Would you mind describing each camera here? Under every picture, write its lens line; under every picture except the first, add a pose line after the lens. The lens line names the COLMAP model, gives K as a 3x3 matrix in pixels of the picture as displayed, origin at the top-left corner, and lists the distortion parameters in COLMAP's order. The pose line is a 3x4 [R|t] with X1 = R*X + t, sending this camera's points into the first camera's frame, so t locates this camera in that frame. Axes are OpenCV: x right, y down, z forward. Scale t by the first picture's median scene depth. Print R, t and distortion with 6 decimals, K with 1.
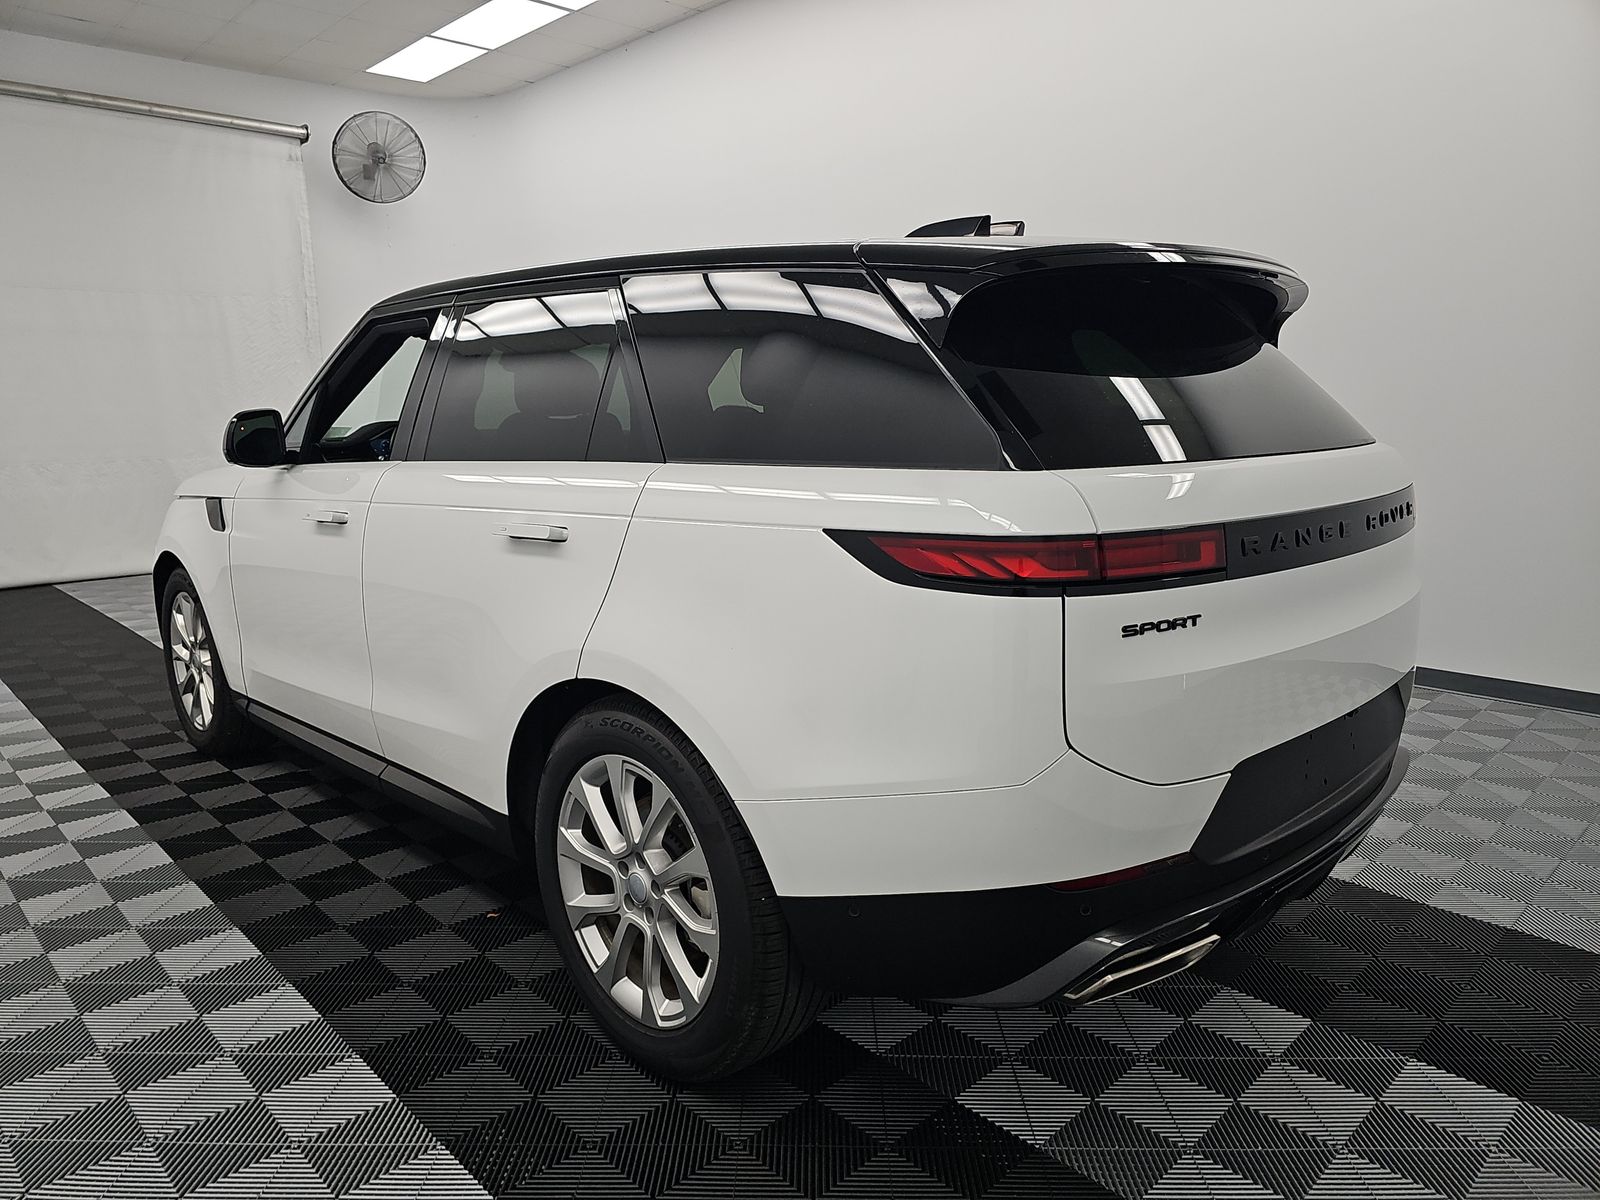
lens RADIAL K [[1065.3, 0, 763.7], [0, 1065.3, 598.1], [0, 0, 1]] dist [-0.000575, -0.000749]
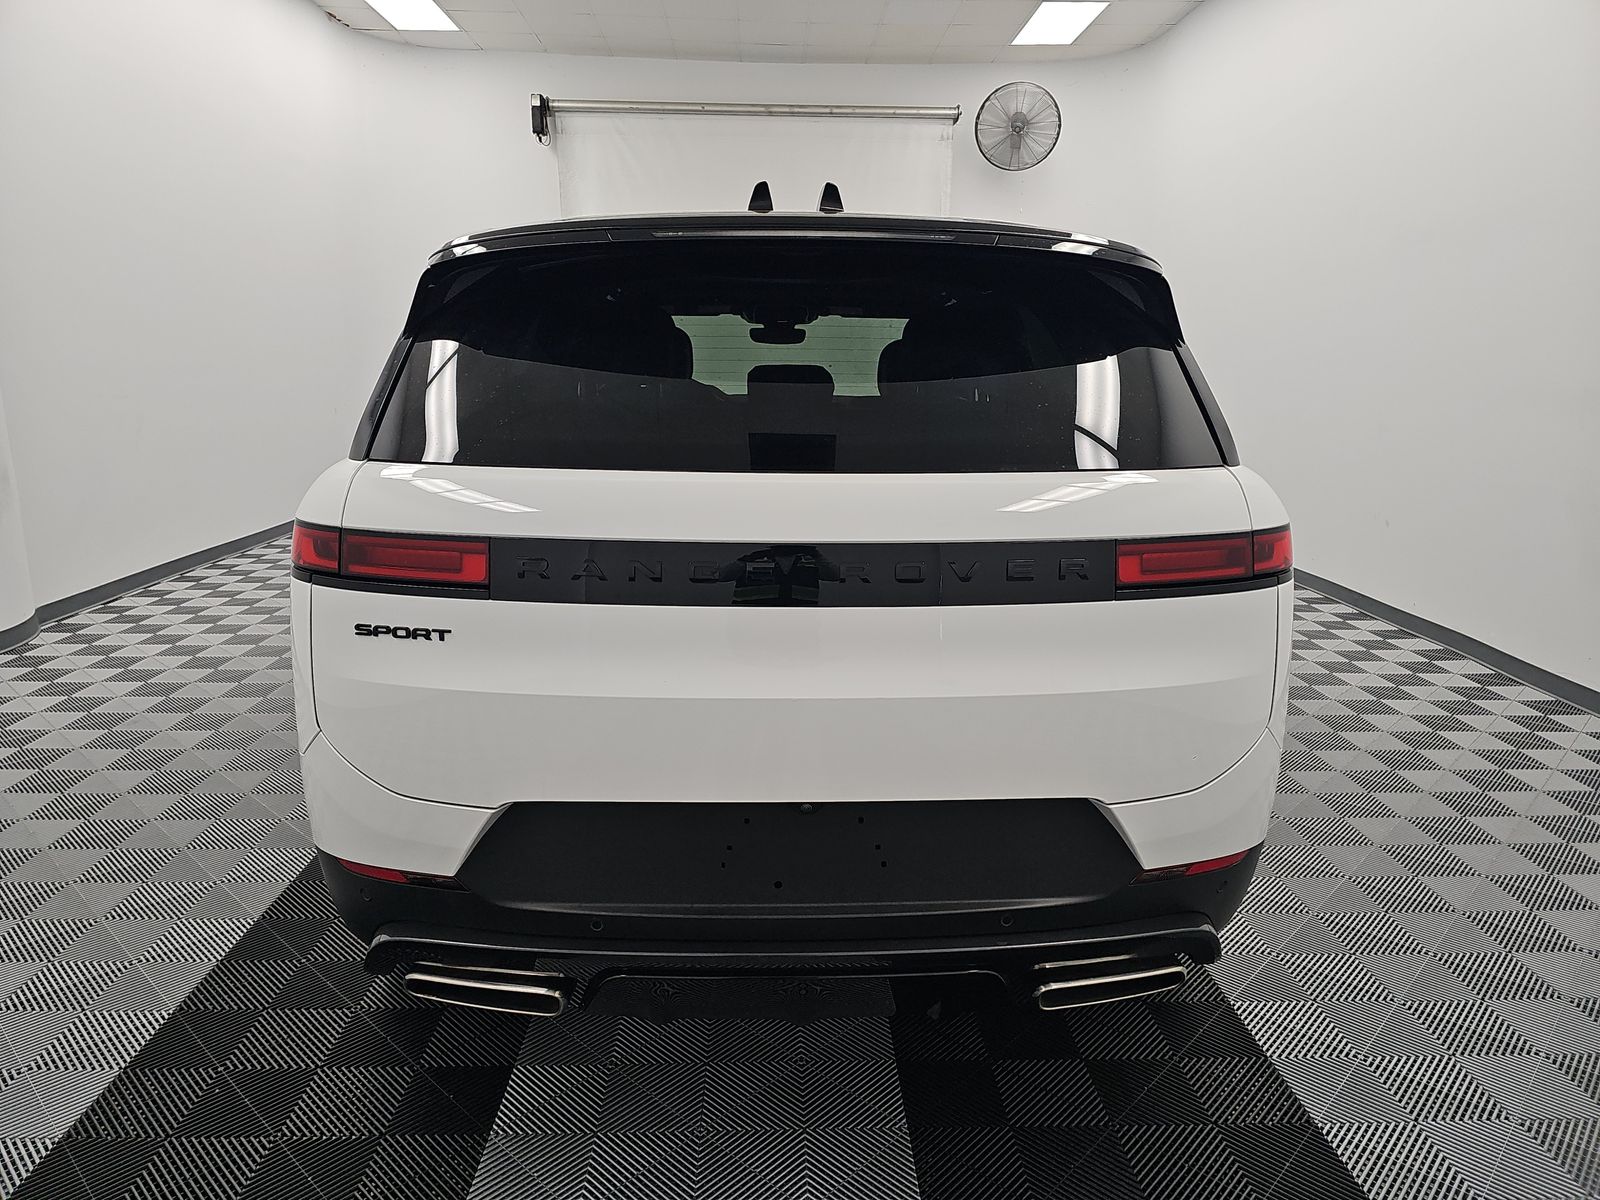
lens RADIAL K [[1065.3, 0, 763.7], [0, 1065.3, 598.1], [0, 0, 1]] dist [-0.000575, -0.000749]
pose [[0.746271, 0.160799, -0.645928, 0.789069], [-0.138483, 0.986656, 0.085625, -0.084667], [0.651077, 0.025550, 0.758581, 0.306716]]
